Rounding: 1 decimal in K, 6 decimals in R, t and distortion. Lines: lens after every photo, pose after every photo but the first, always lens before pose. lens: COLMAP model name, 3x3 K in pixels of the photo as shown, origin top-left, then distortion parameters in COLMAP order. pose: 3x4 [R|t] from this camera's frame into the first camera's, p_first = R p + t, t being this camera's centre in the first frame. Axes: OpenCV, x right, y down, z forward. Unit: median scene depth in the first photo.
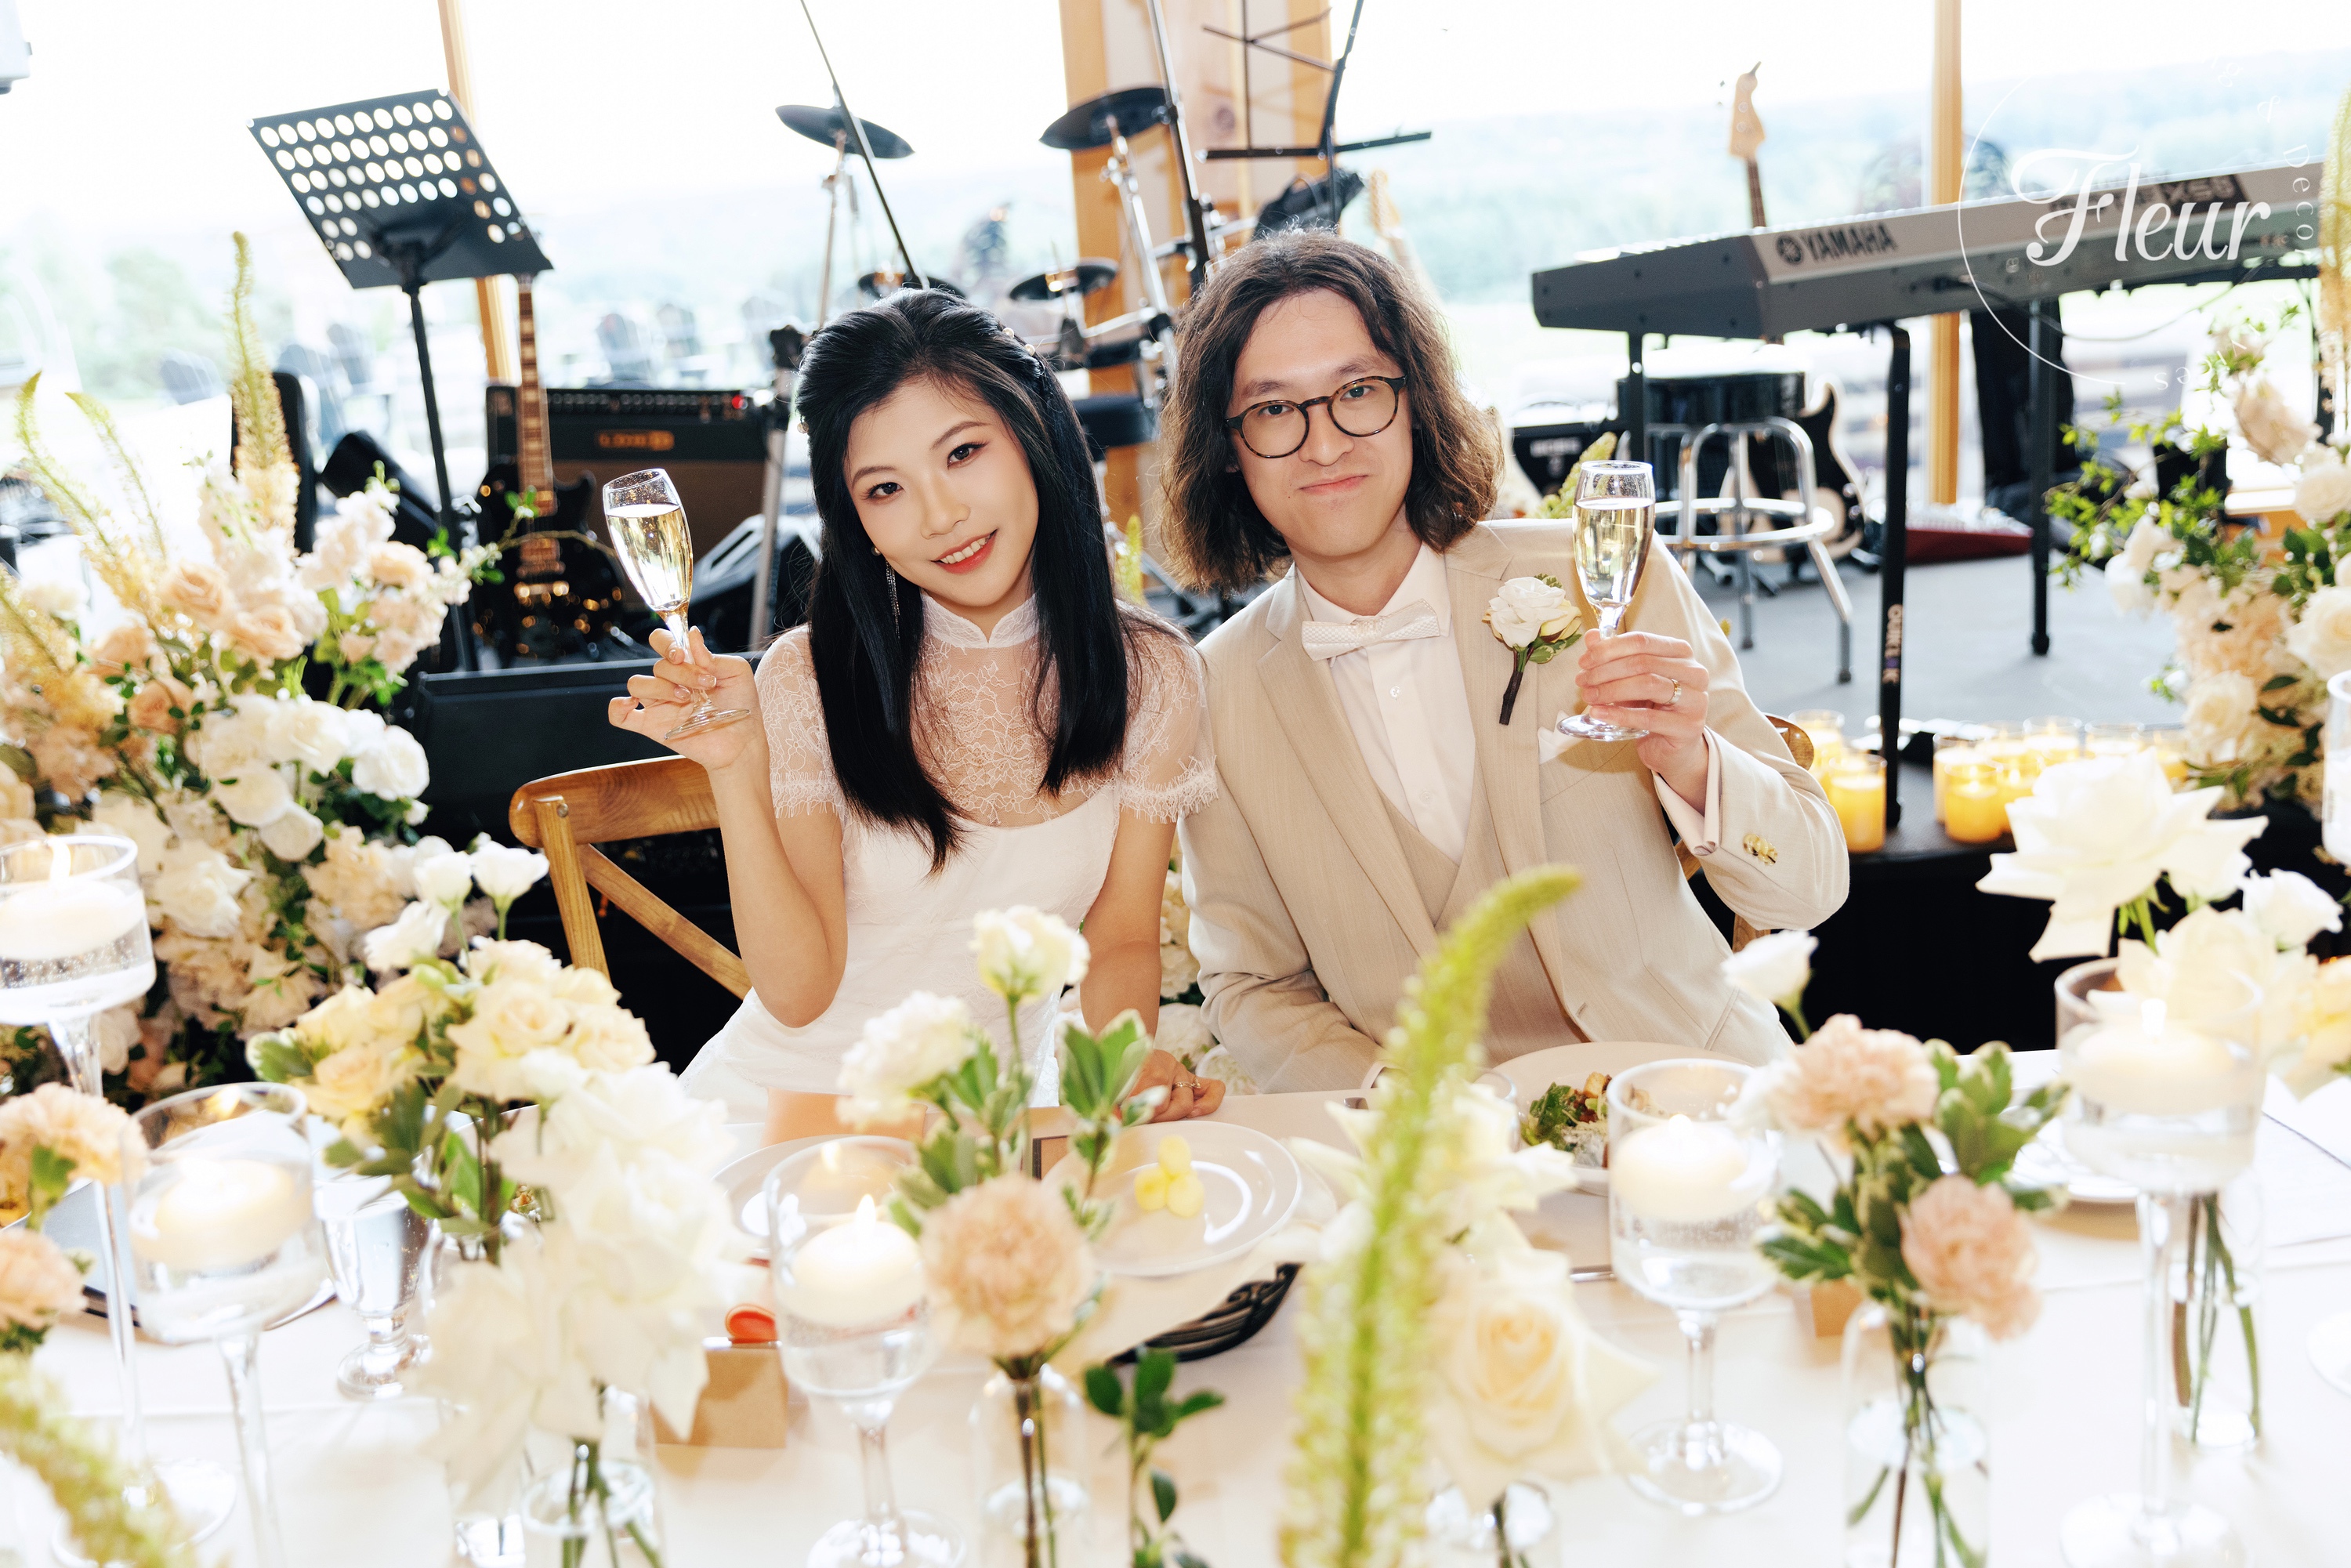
lens RADIAL K [[2283.0, 0, 1105.2], [0, 2283.0, 748.5], [0, 0, 1]] dist [0.006514, 0.011225]
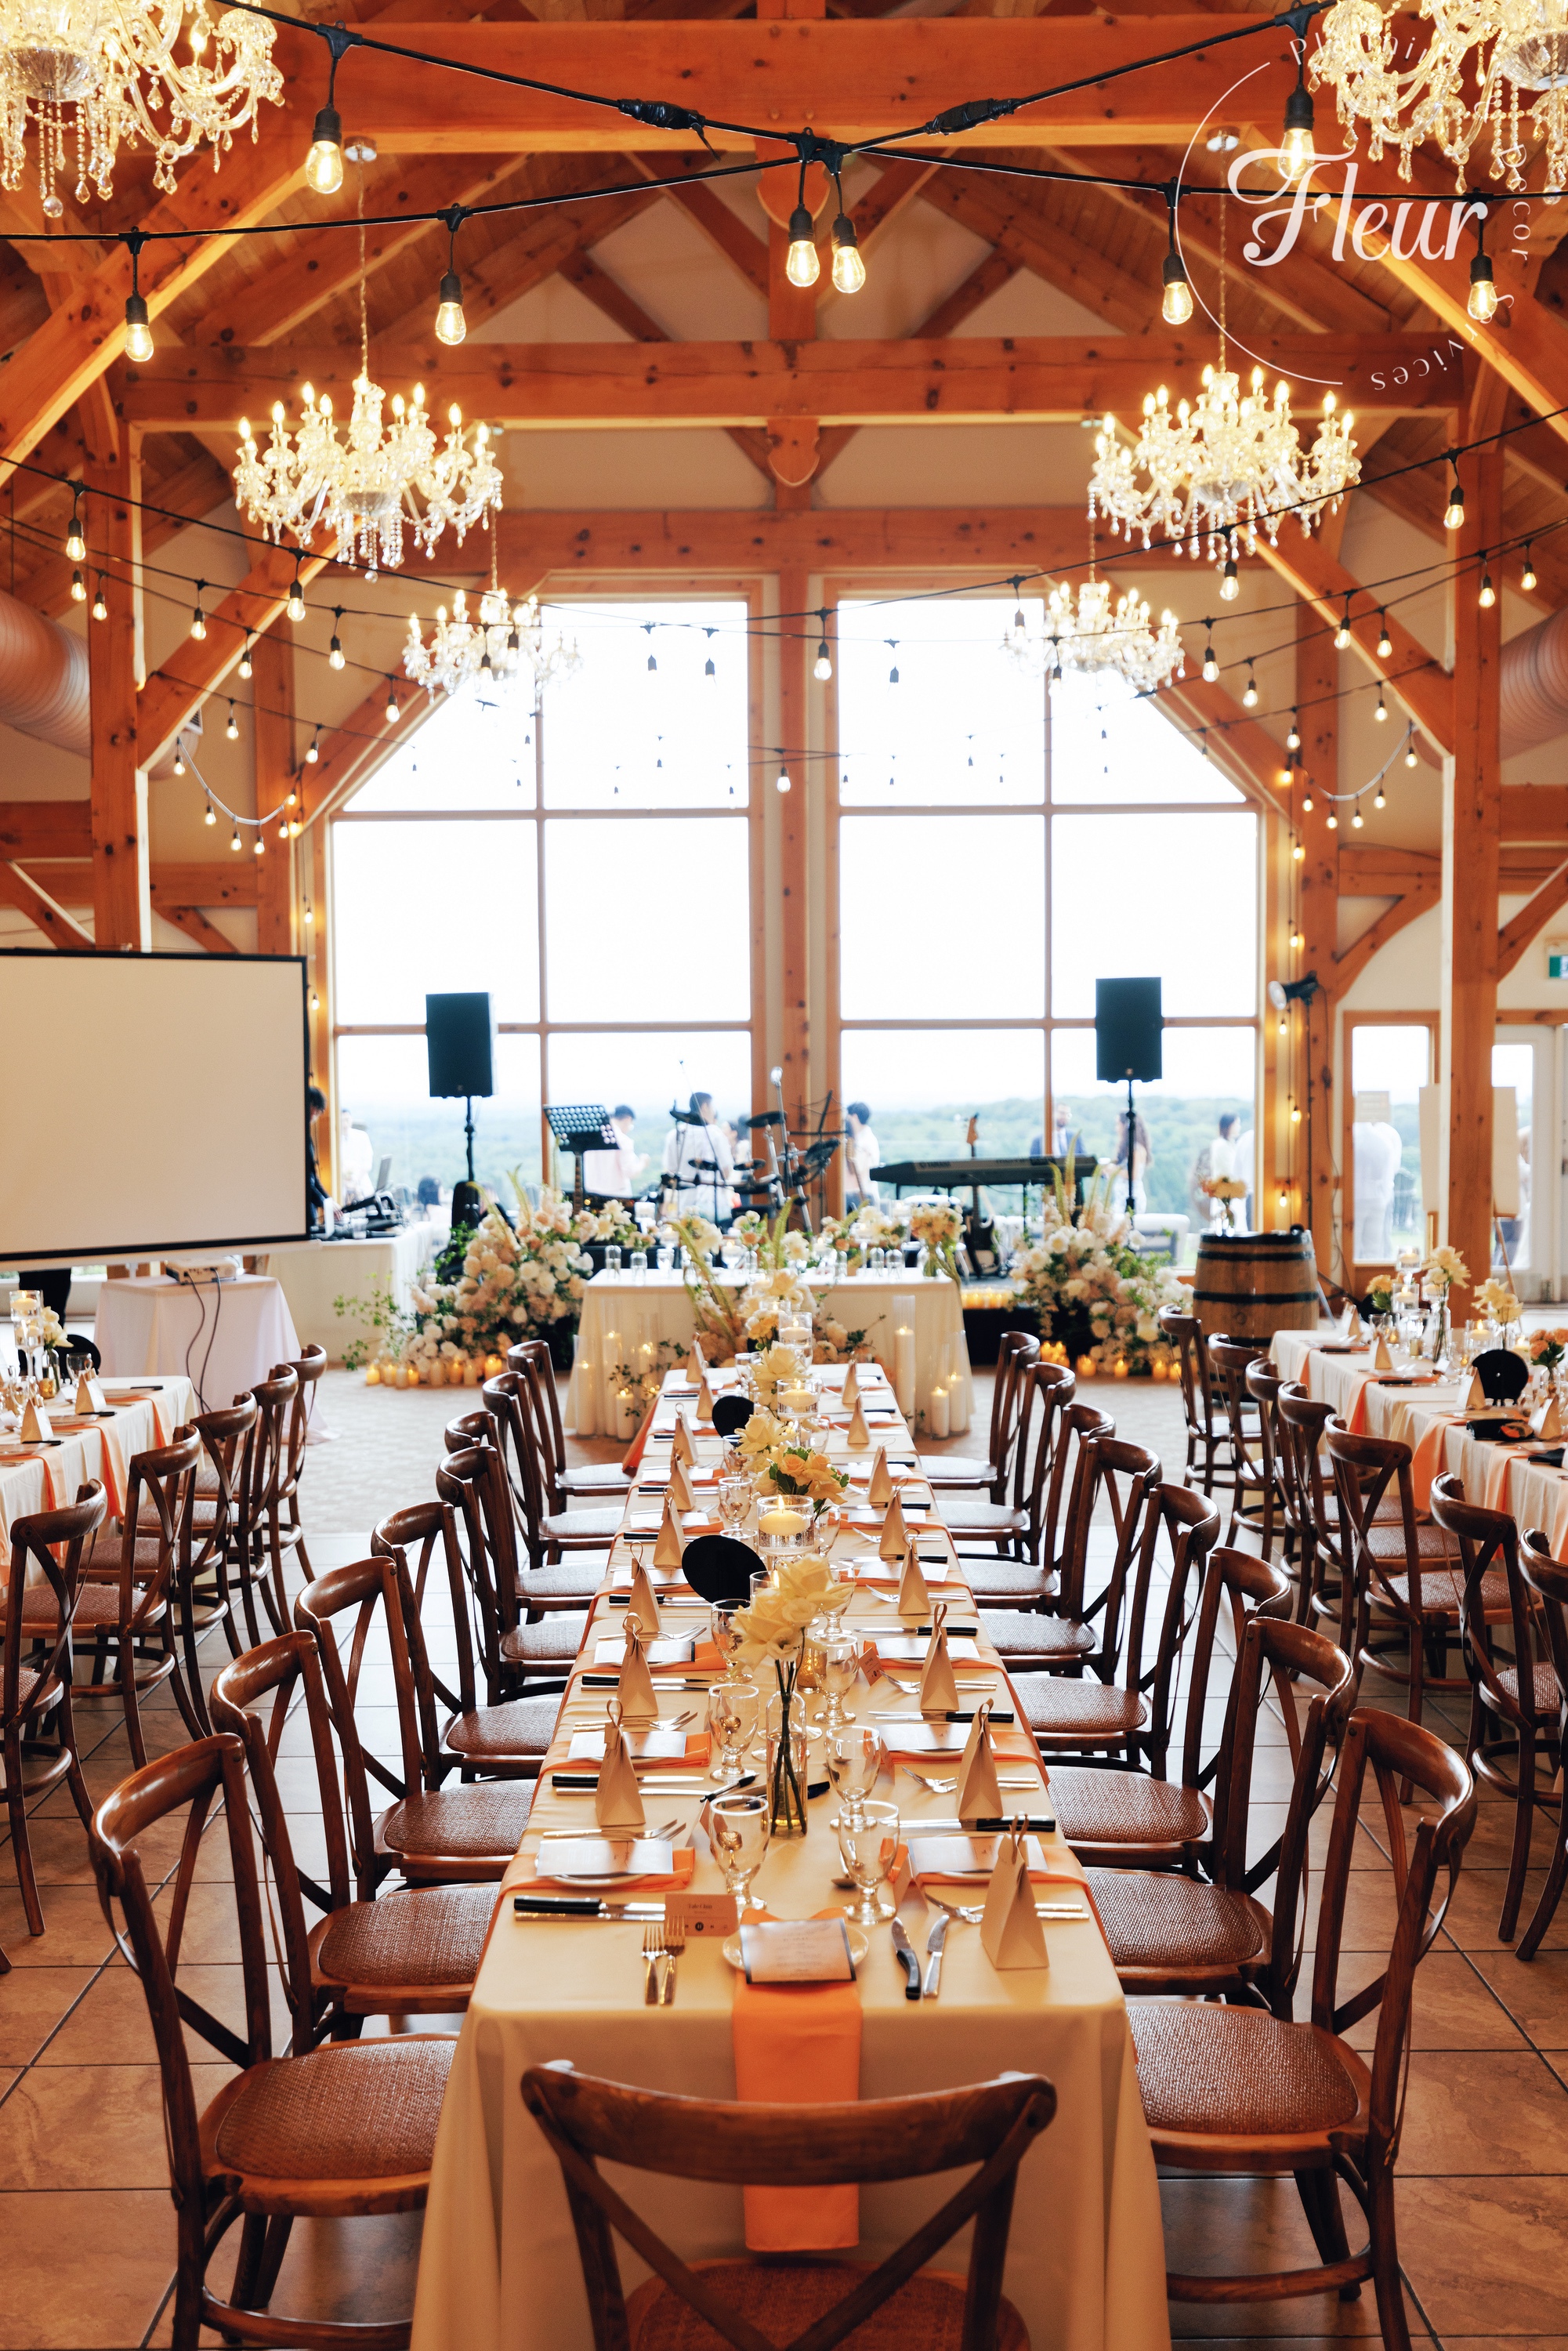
lens RADIAL K [[2283.0, 0, 768.6], [0, 2283.0, 1242.0], [0, 0, 1]] dist [0.006514, 0.011225]
pose [[0.997671, 0.067892, 0.006563, -0.004023], [-0.065395, 0.979430, -0.190896, 0.665217], [-0.019388, 0.190022, 0.981588, -2.774590]]
